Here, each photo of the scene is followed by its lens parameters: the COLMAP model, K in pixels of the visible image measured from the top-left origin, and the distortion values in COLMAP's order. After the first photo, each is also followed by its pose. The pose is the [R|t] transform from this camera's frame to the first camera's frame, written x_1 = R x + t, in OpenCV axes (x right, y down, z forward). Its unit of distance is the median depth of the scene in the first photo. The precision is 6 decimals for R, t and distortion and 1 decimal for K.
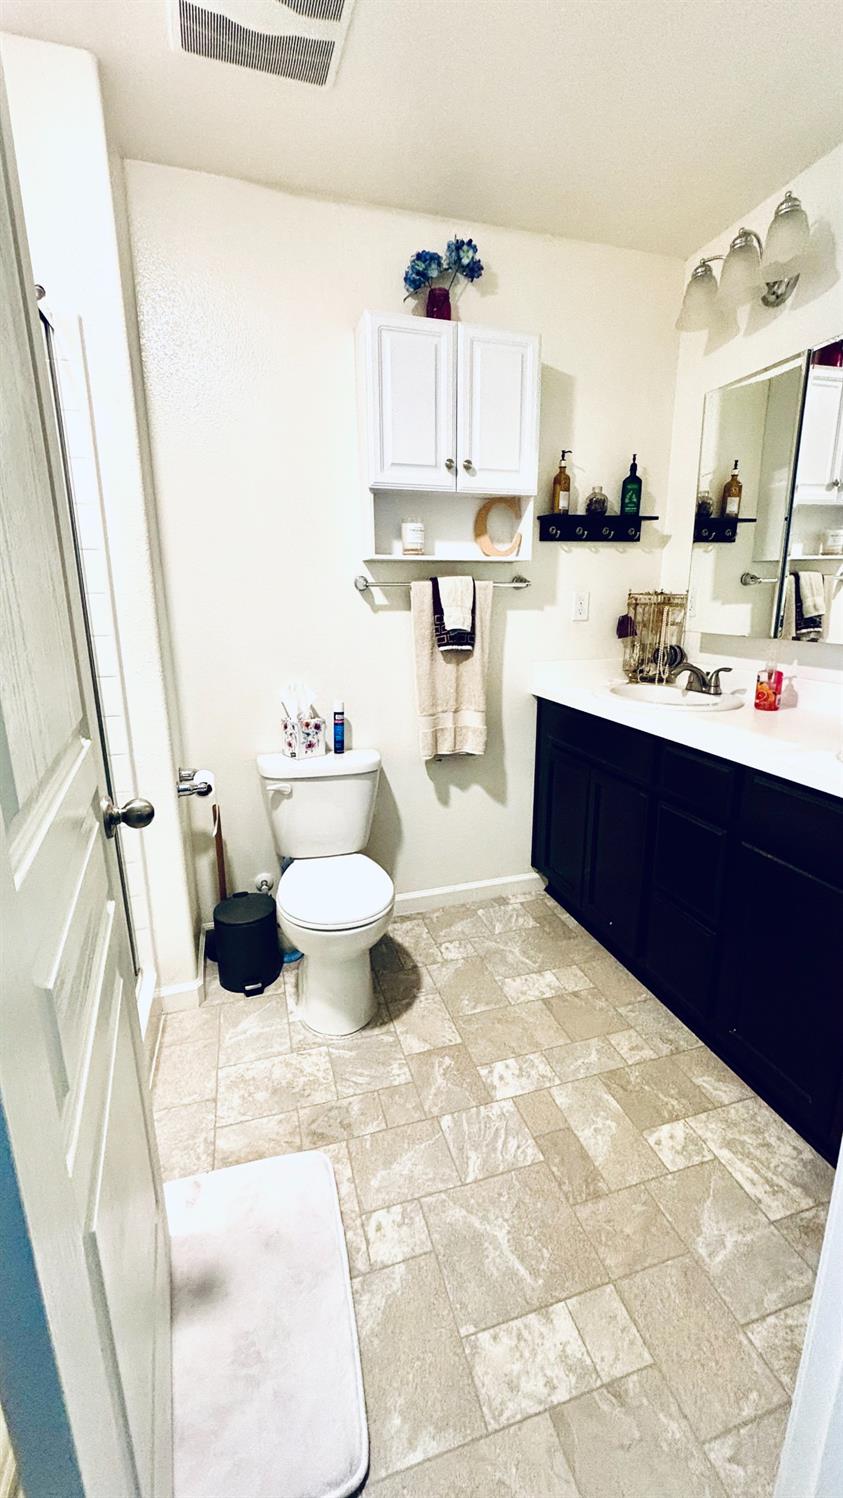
lens RADIAL K [[609.6, 0, 416.2], [0, 609.6, 747.7], [0, 0, 1]] dist [0.000462, -0.000102]
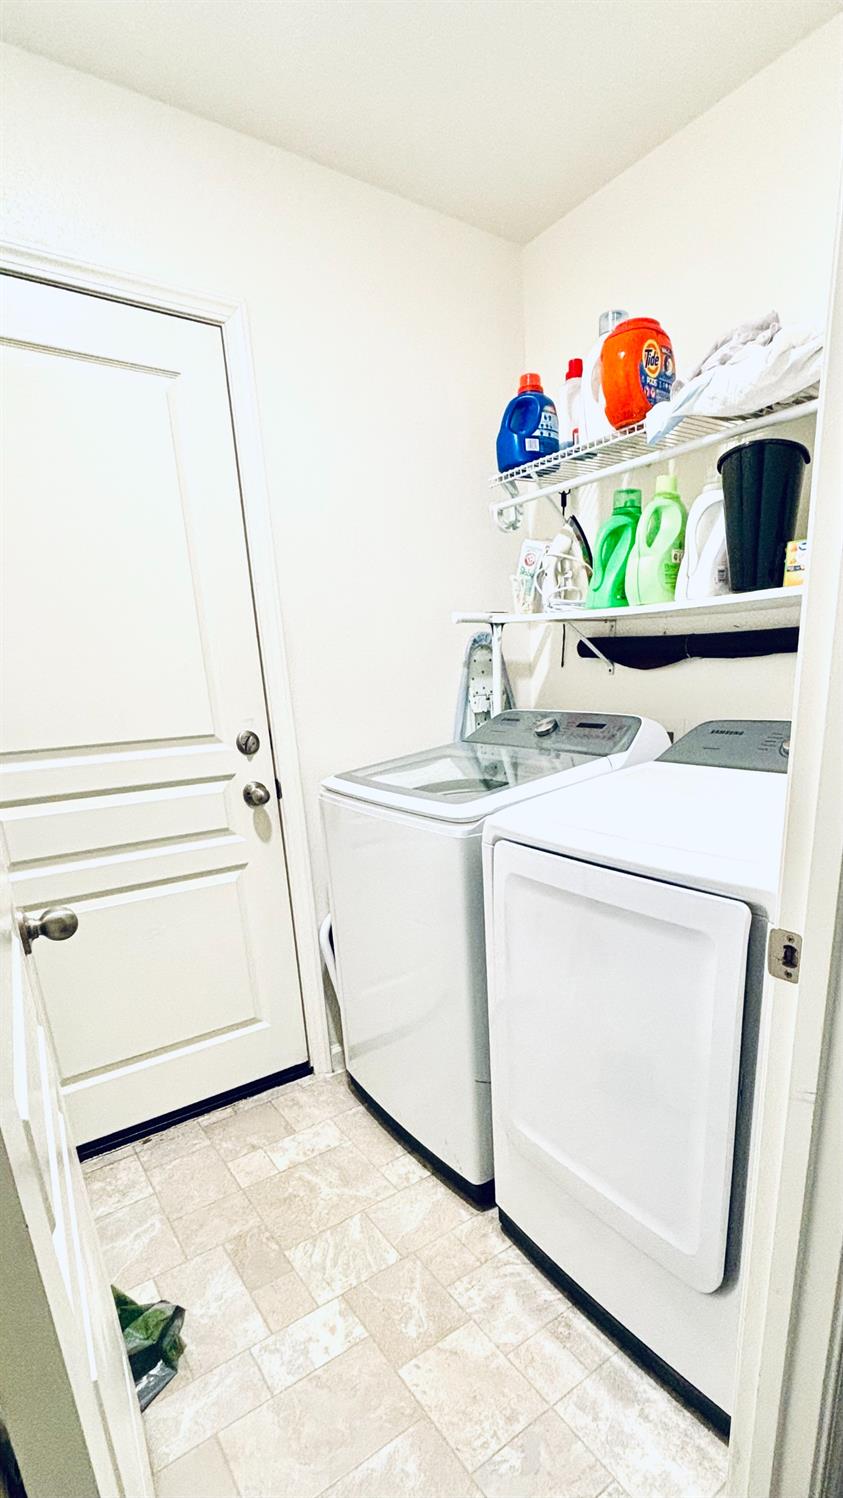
lens RADIAL K [[609.6, 0, 420.4], [0, 609.6, 745.8], [0, 0, 1]] dist [0.000462, -0.000102]
pose [[-0.950373, -0.020806, -0.310417, 0.288279], [-0.117839, 0.947494, 0.297268, -0.347770], [0.287933, 0.319095, -0.902925, 1.505573]]
